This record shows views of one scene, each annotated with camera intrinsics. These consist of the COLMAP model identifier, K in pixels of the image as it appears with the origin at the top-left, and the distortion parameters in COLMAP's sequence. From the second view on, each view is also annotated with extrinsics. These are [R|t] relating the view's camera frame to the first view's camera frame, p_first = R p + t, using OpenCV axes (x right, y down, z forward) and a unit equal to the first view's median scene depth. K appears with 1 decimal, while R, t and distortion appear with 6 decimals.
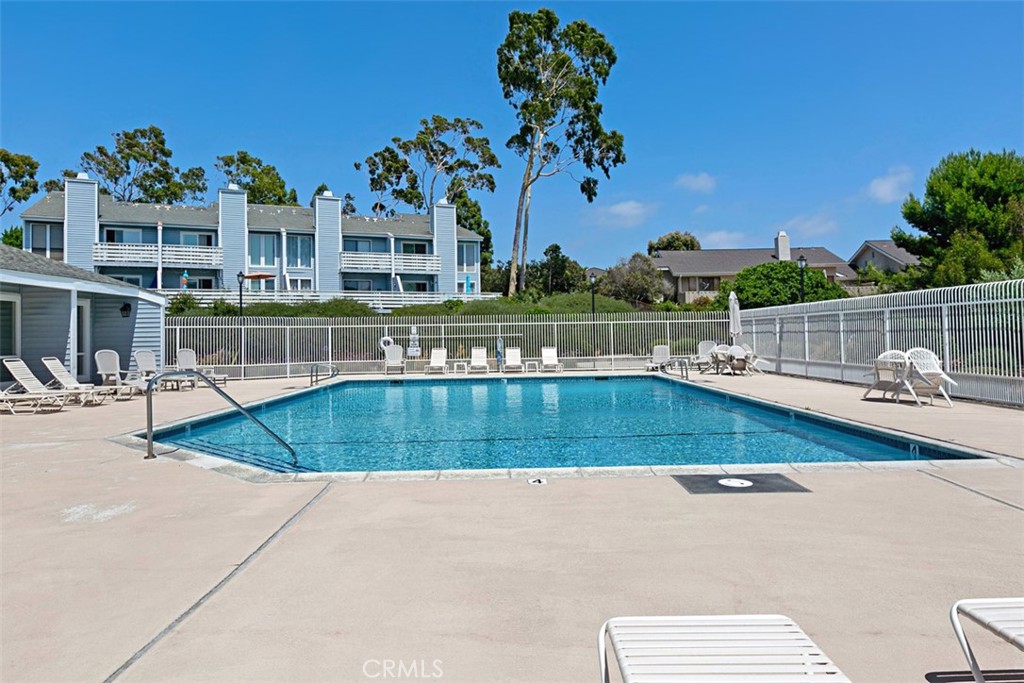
lens RADIAL K [[678.6, 0, 512.0], [0, 678.6, 341.5], [0, 0, 1]] dist [0.000818, 0.000044]
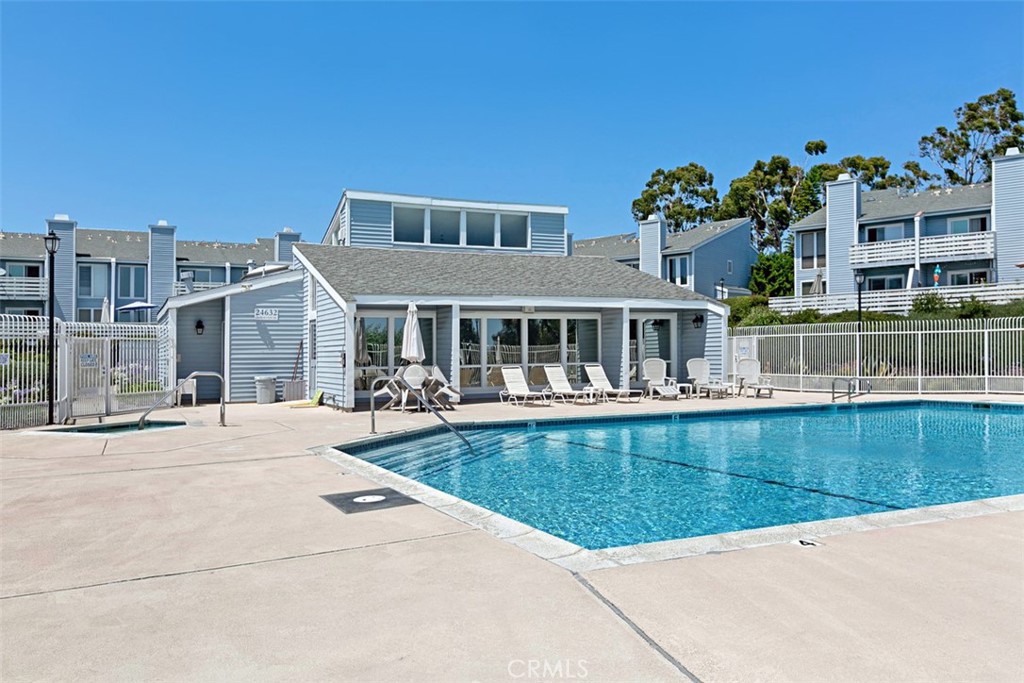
lens RADIAL K [[809.6, 0, 512.0], [0, 809.6, 341.5], [0, 0, 1]] dist [-0.005315, -0.006637]
pose [[0.421015, -0.006041, -0.907034, 0.212751], [0.000869, 0.999980, -0.006256, -0.003167], [0.907053, 0.001846, 0.421012, 0.089293]]
